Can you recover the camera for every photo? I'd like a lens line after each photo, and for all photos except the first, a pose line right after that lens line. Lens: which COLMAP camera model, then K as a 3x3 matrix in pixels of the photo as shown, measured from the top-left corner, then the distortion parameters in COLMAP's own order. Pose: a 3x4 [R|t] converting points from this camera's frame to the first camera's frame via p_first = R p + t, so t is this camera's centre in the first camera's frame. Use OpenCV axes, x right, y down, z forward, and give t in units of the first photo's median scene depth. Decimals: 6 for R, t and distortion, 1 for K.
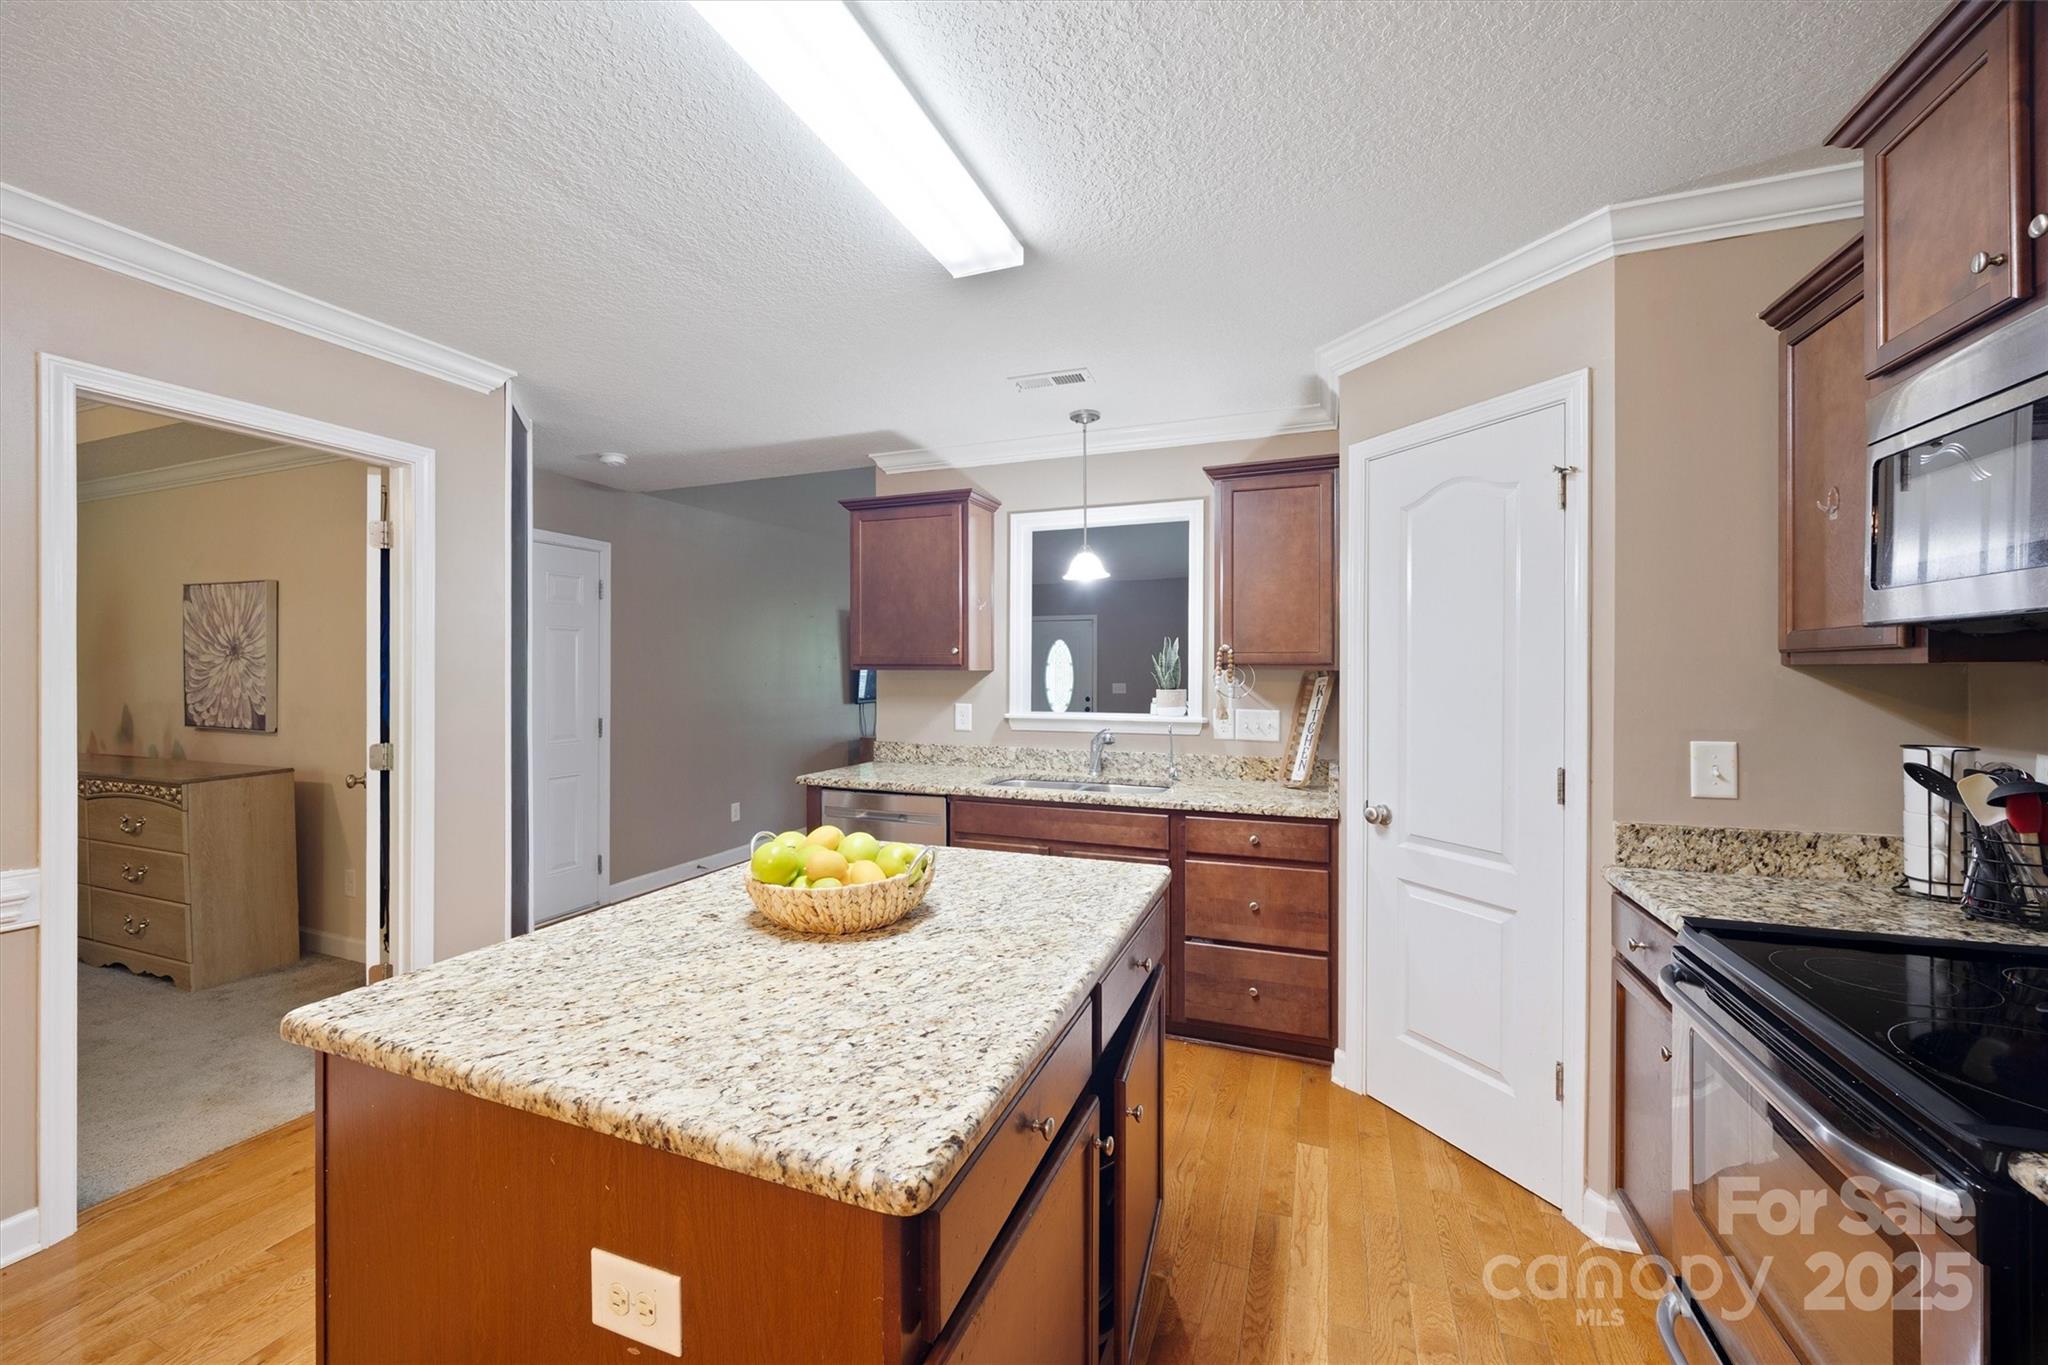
lens RADIAL K [[800.2, 0, 998.6], [0, 800.2, 675.8], [0, 0, 1]] dist [-0.005830, 0.000043]
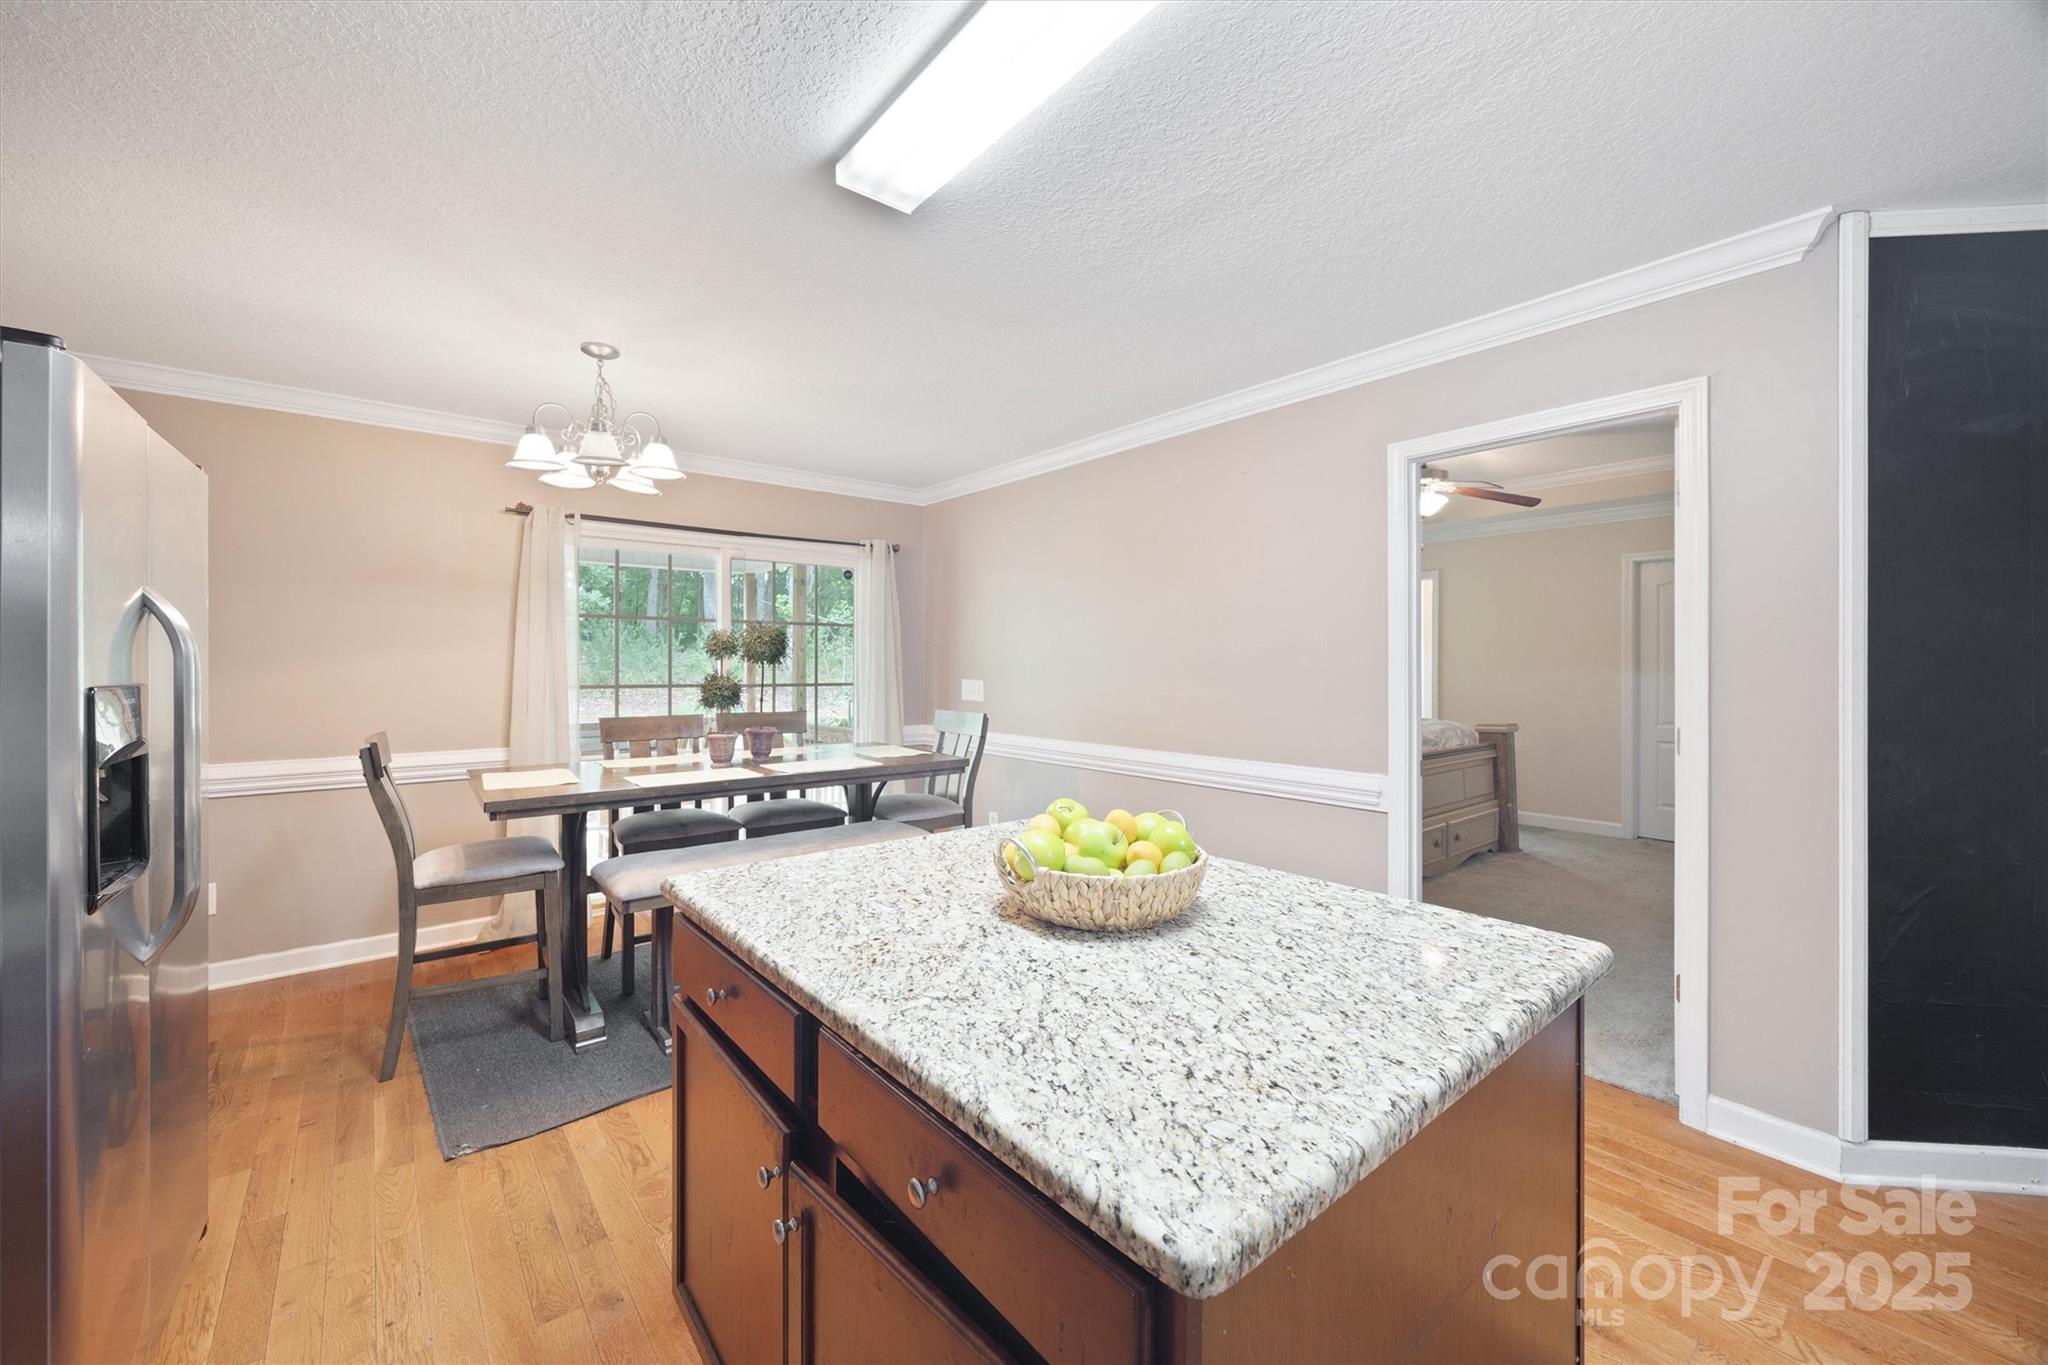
lens RADIAL K [[783.0, 0, 1013.3], [0, 783.0, 664.4], [0, 0, 1]] dist [0.001781, -0.000142]
pose [[-0.476219, -0.000944, -0.879326, 0.599343], [-0.001599, 0.999999, -0.000207, 0.028303], [0.879325, 0.001308, -0.476220, 1.304221]]
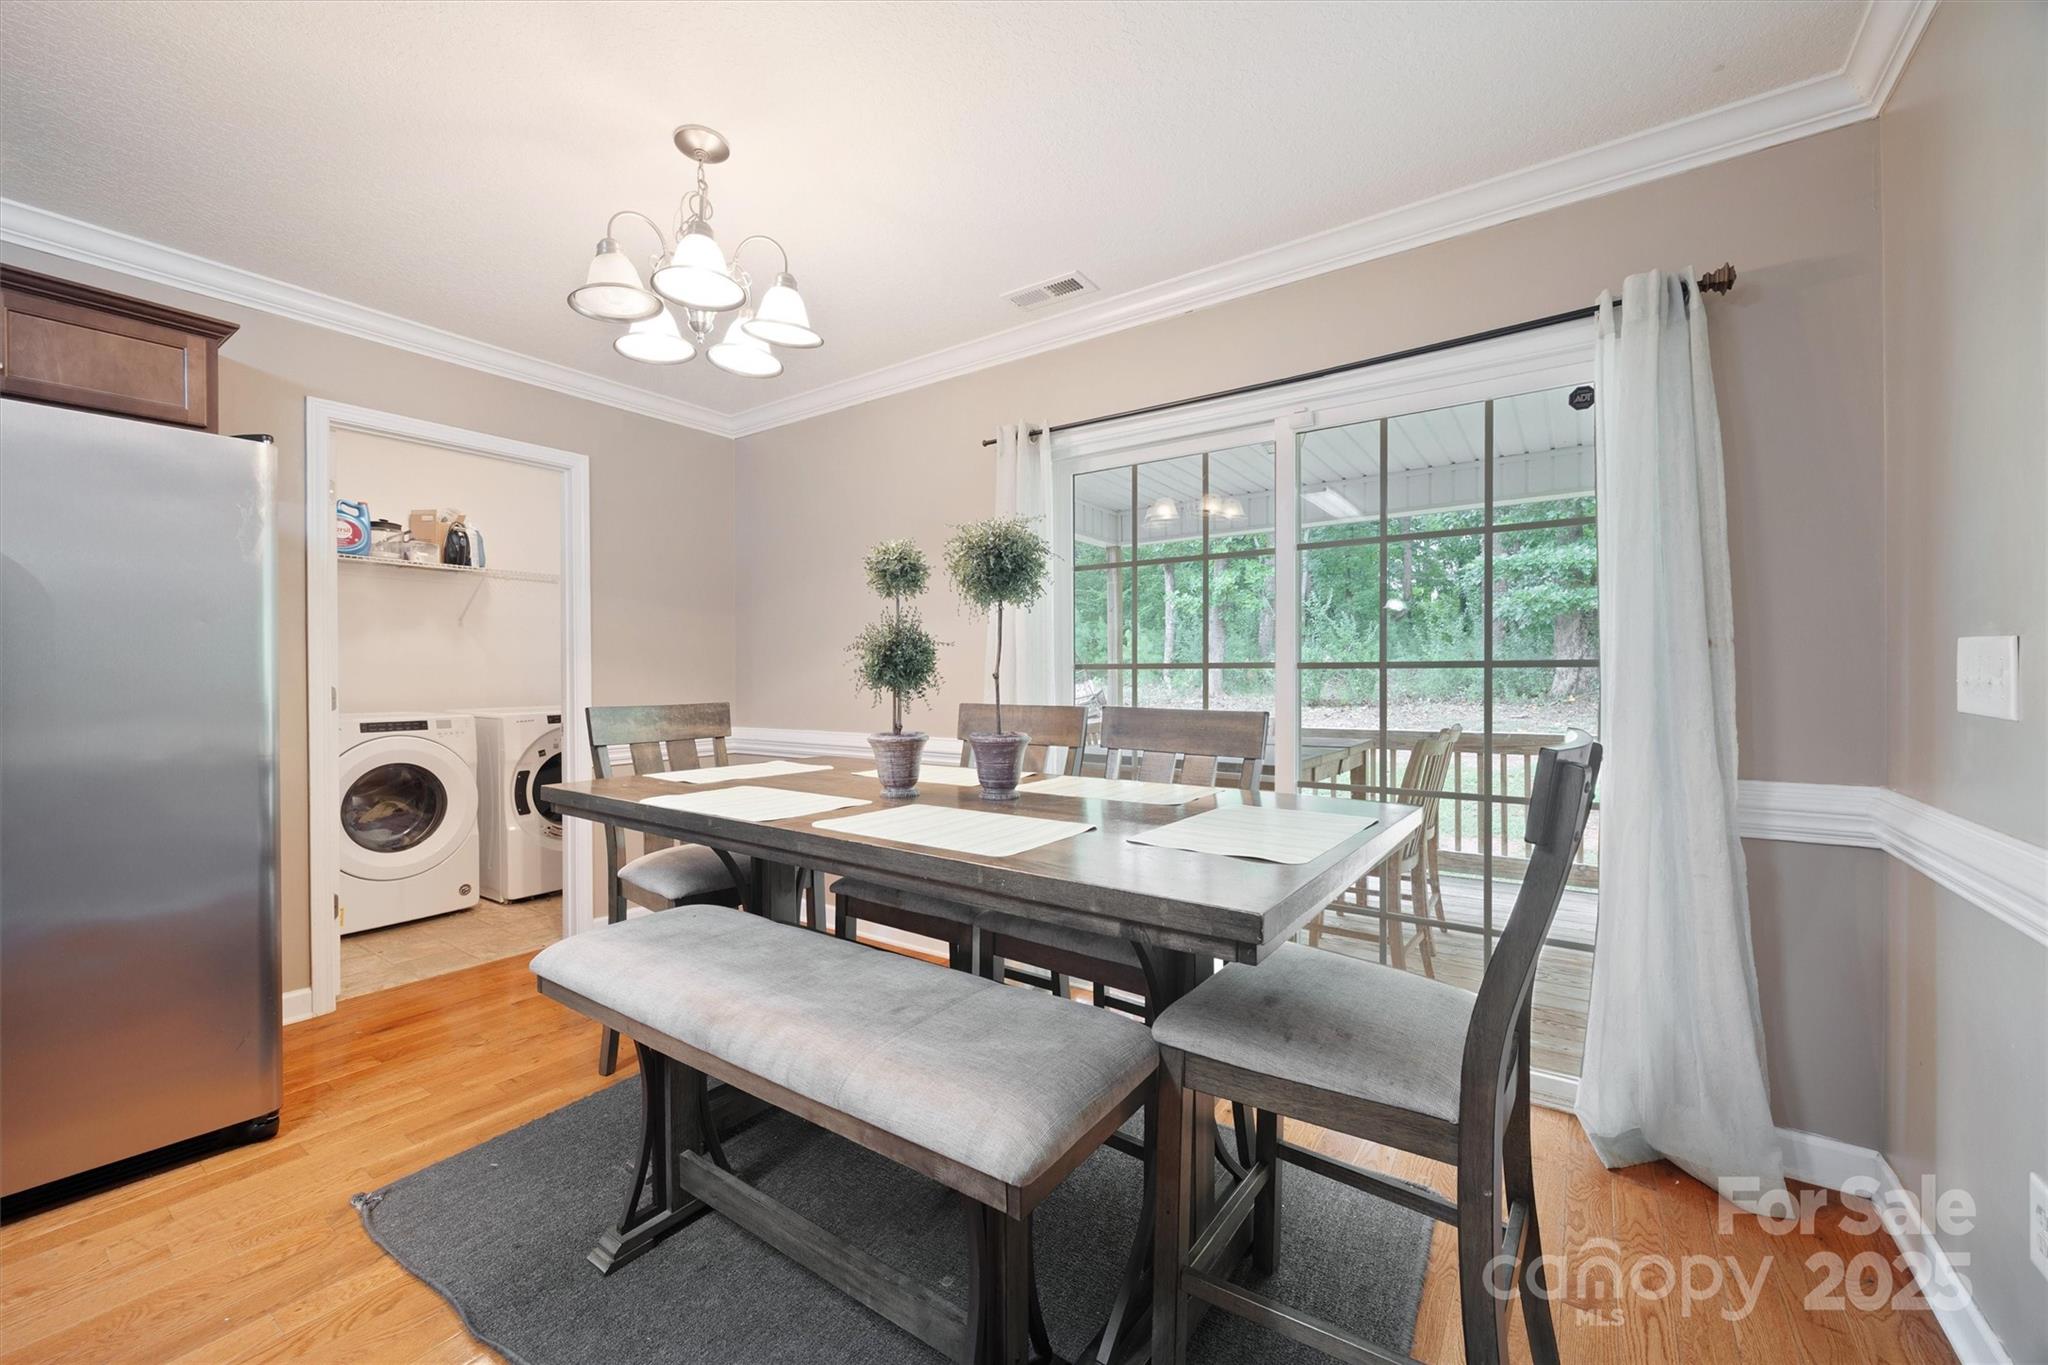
lens RADIAL K [[808.2, 0, 1002.4], [0, 808.2, 676.4], [0, 0, 1]] dist [0.007493, -0.000626]
pose [[-0.973492, 0.000712, 0.228721, -1.266095], [0.001120, 0.999998, 0.001651, 0.127710], [-0.228719, 0.001863, -0.973491, 0.738940]]
